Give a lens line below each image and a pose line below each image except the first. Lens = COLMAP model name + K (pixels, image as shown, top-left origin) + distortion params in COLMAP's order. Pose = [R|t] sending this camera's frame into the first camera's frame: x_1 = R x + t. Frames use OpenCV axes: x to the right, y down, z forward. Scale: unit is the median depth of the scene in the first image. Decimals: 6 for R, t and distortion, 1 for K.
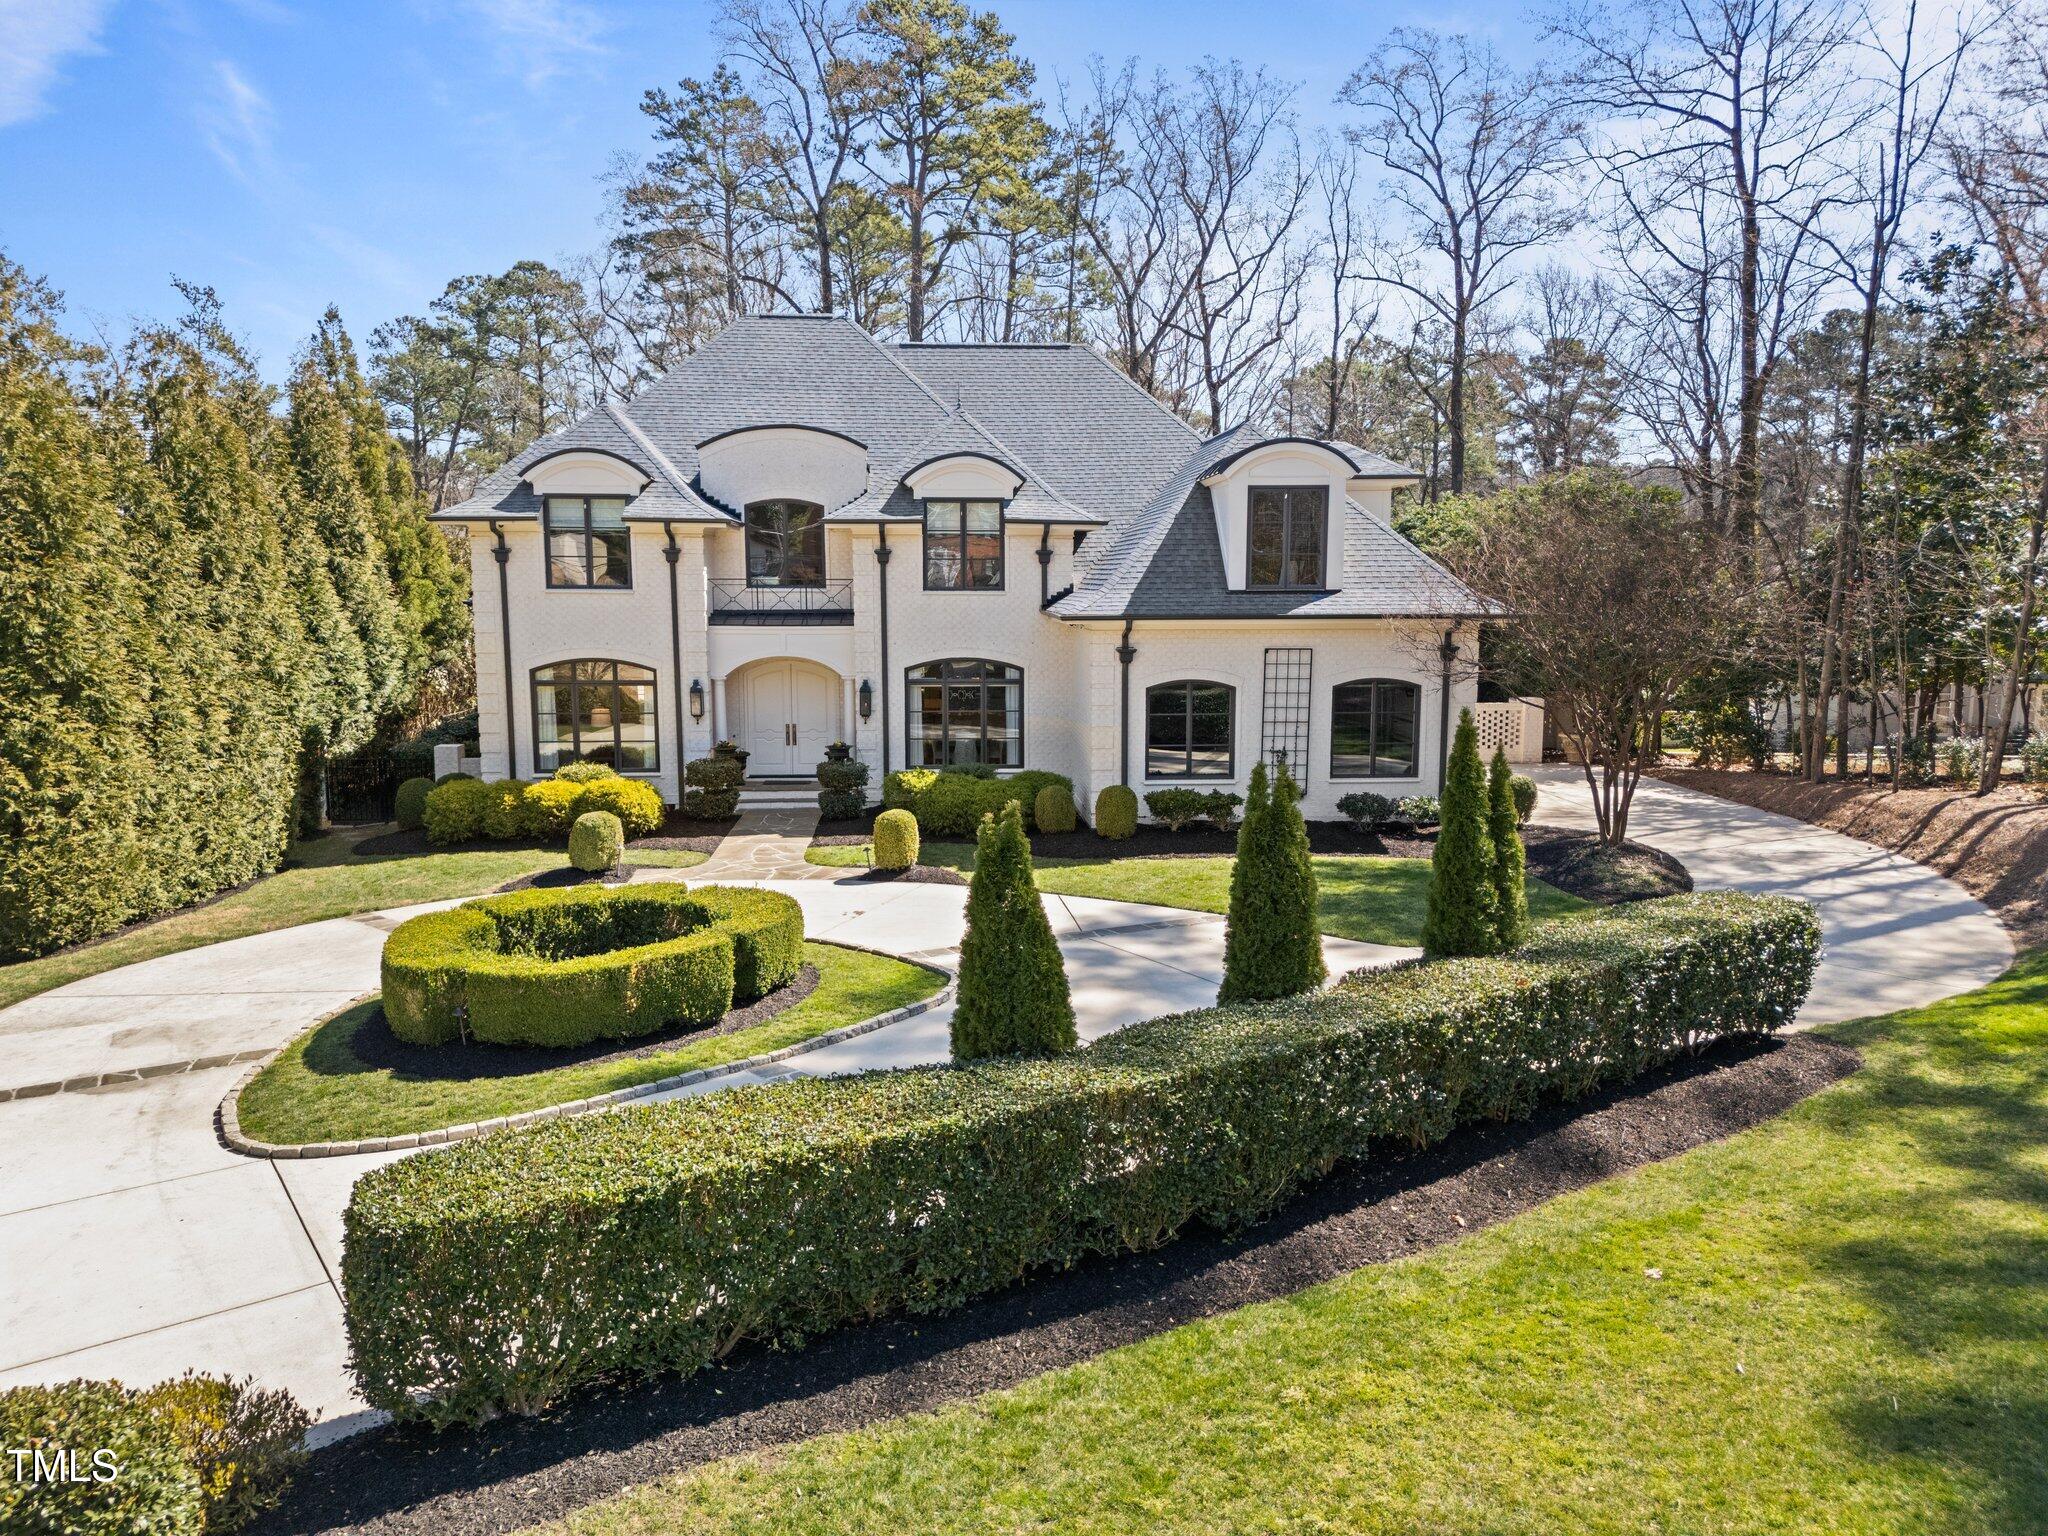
lens RADIAL K [[1471.9, 0, 1033.2], [0, 1471.9, 784.6], [0, 0, 1]] dist [0.034036, -0.024873]
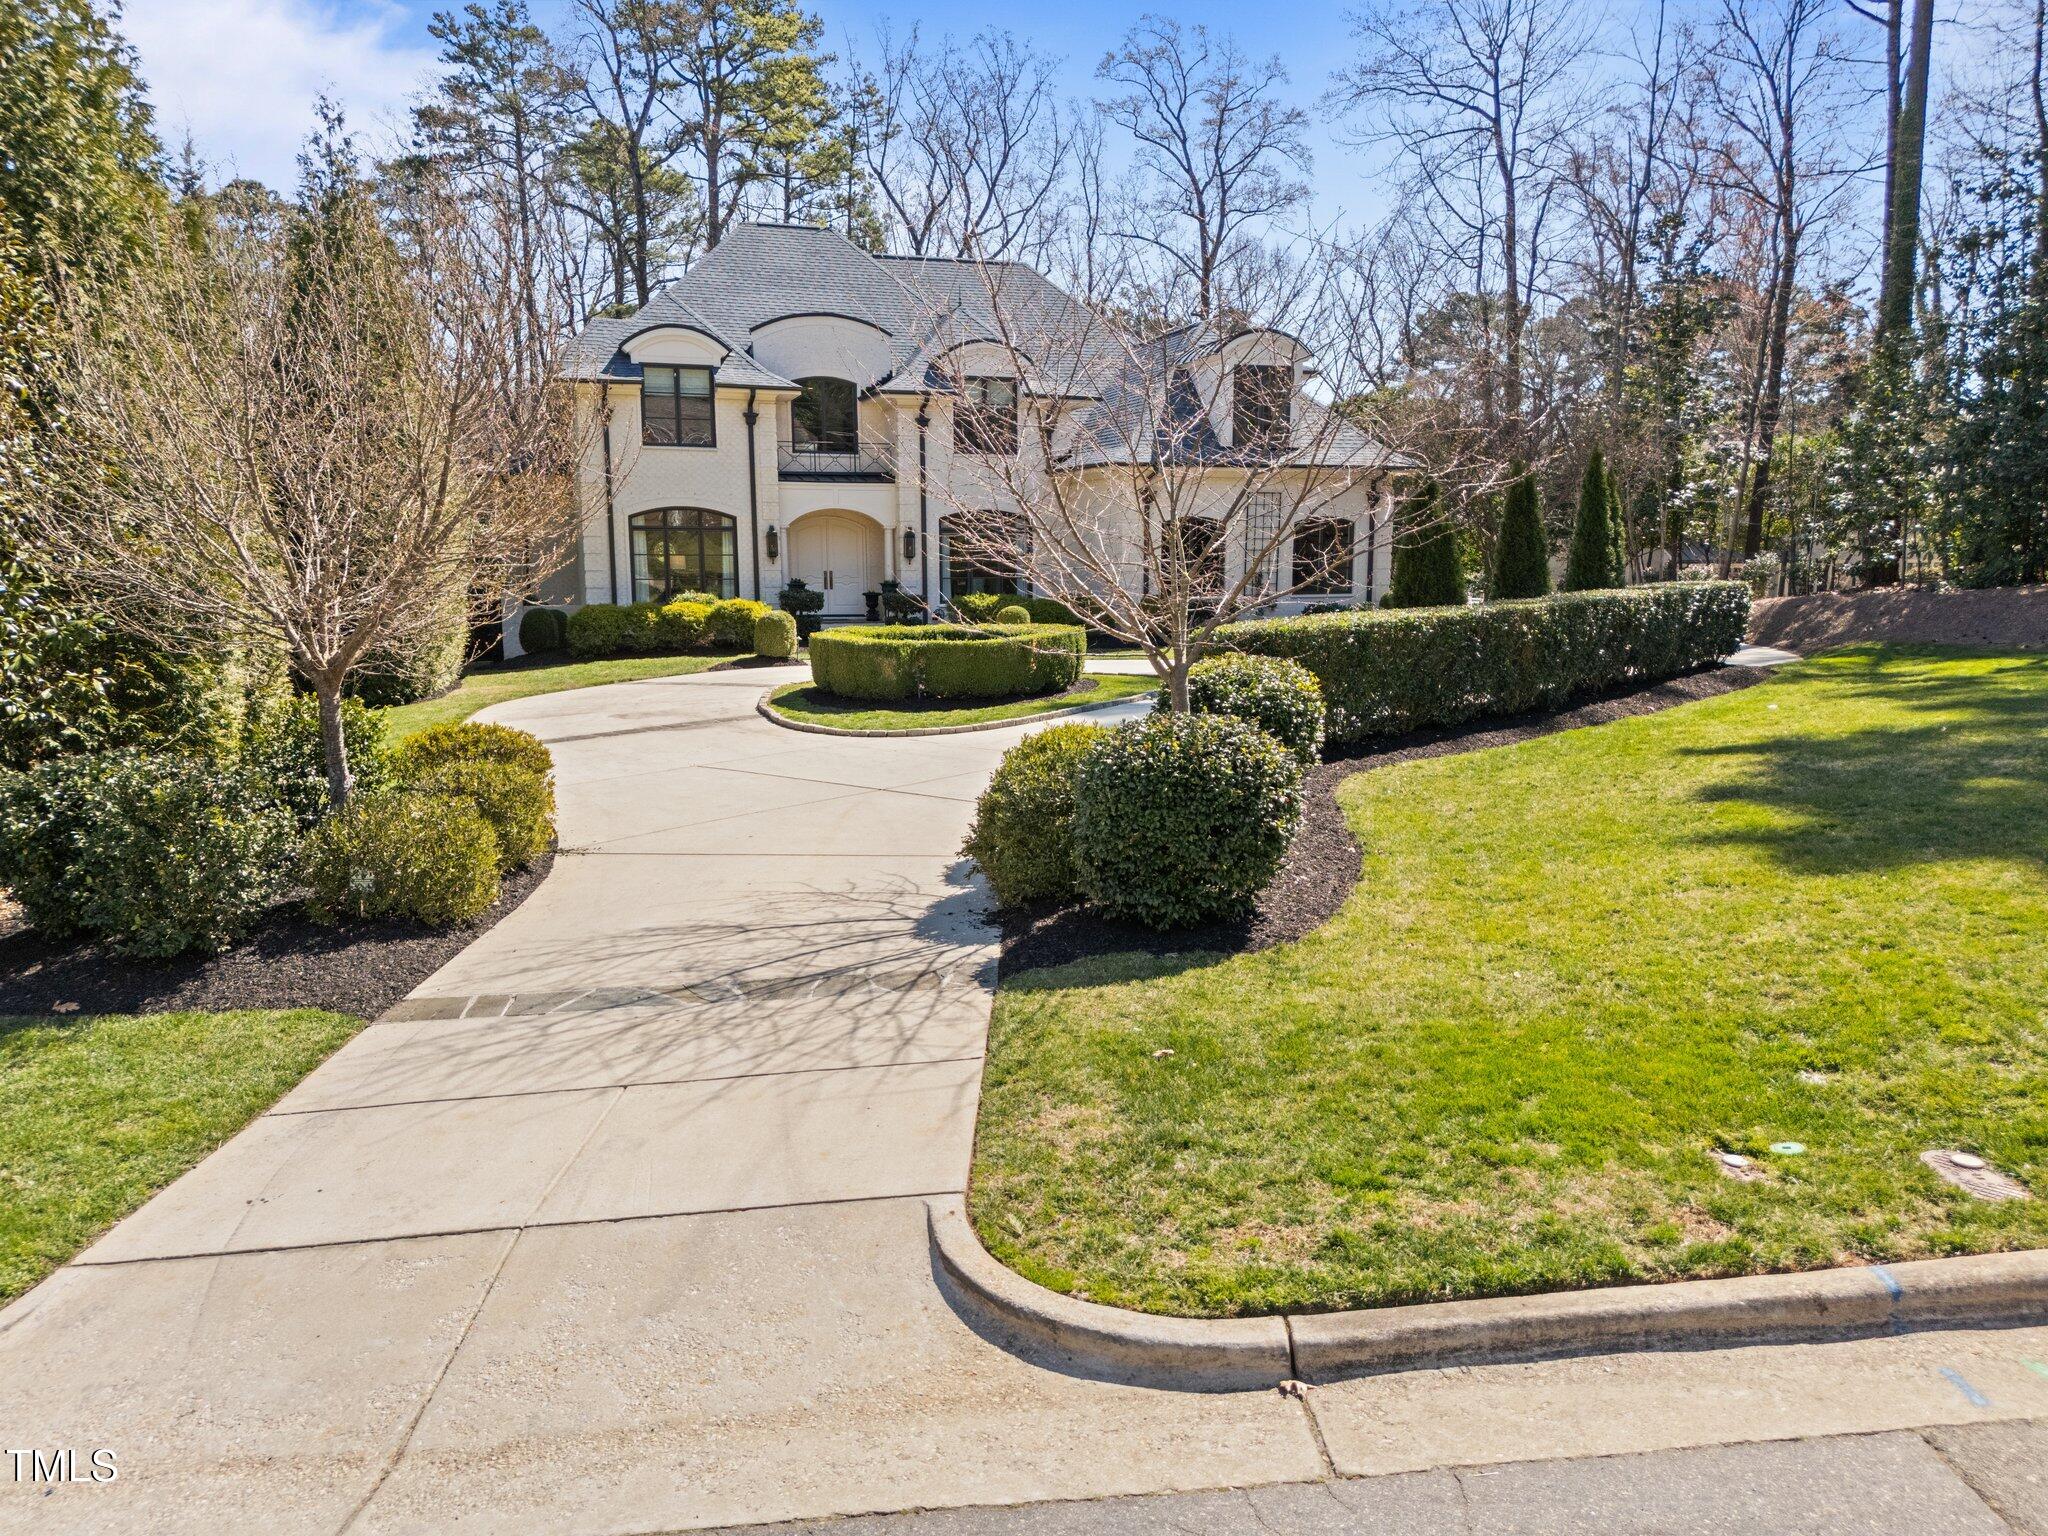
lens RADIAL K [[1471.9, 0, 1033.2], [0, 1471.9, 784.6], [0, 0, 1]] dist [0.034036, -0.024873]
pose [[0.970073, -0.040452, 0.239421, -0.306911], [0.036326, 0.999106, 0.021620, 0.115079], [-0.240081, -0.012276, 0.970675, -0.195202]]
